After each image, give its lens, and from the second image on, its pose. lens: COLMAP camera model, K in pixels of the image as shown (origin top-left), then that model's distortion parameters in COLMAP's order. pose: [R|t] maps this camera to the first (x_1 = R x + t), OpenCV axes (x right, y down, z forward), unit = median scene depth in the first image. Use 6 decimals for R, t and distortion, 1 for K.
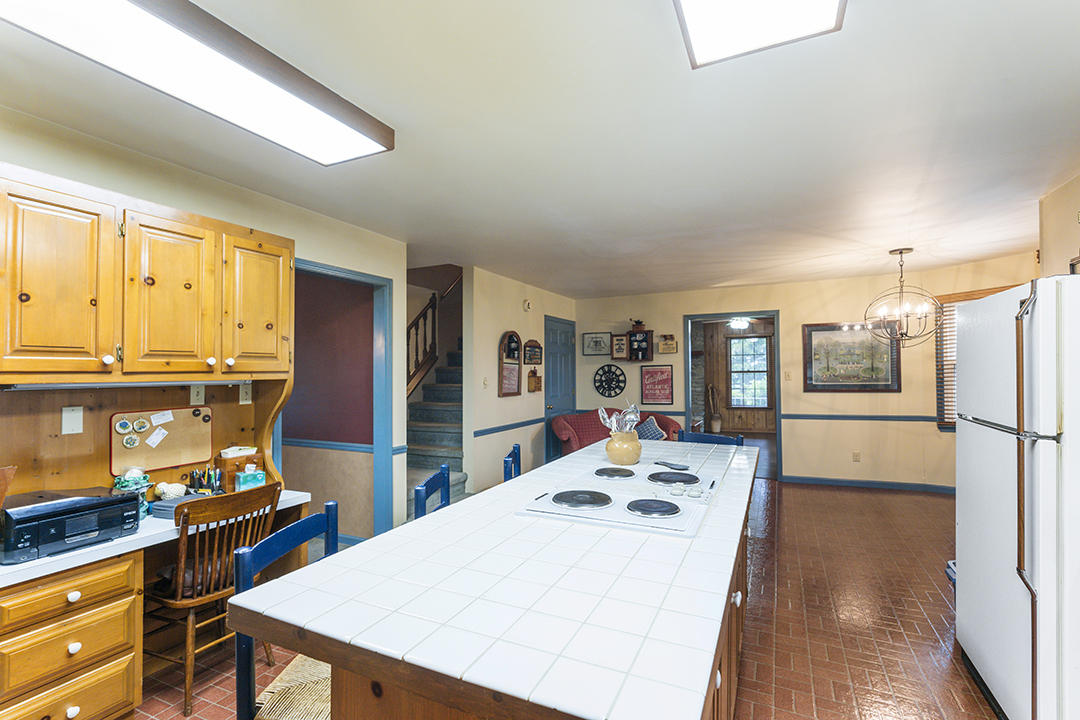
lens RADIAL K [[491.3, 0, 540.0], [0, 491.3, 360.0], [0, 0, 1]] dist [-0.000136, -0.000048]
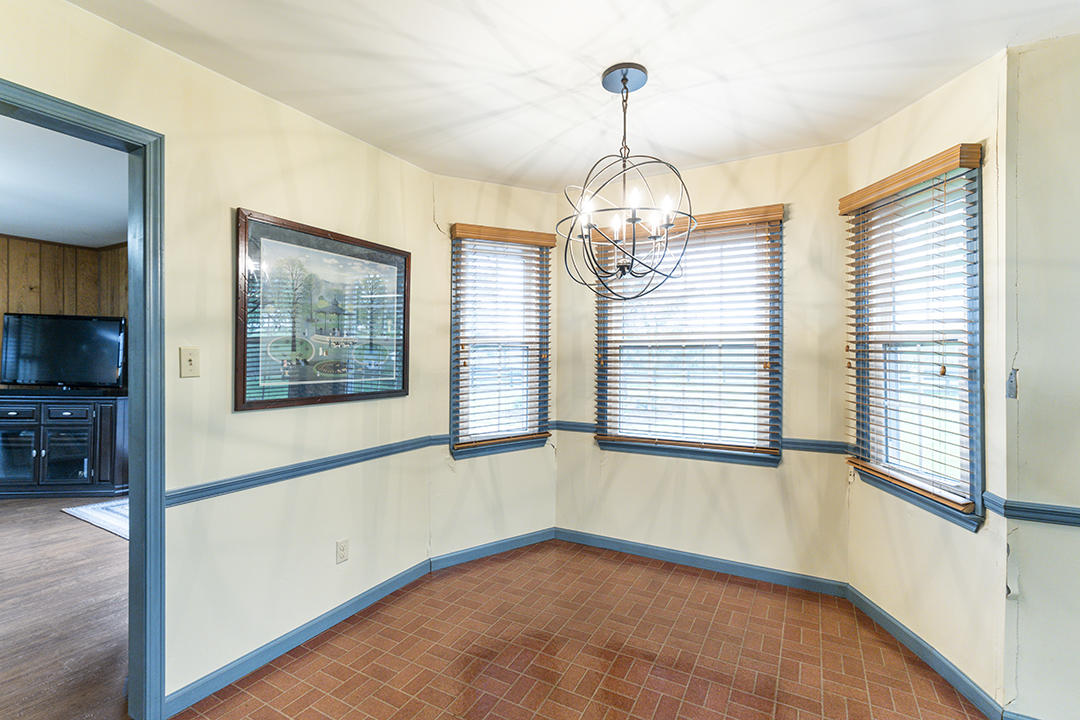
lens RADIAL K [[512.2, 0, 540.1], [0, 512.2, 364.4], [0, 0, 1]] dist [0.000042, 0.000044]
pose [[0.038105, 0.002720, 0.999270, 0.201777], [-0.022579, 0.999743, -0.001860, 0.030170], [-0.999019, -0.022492, 0.038156, 0.799228]]
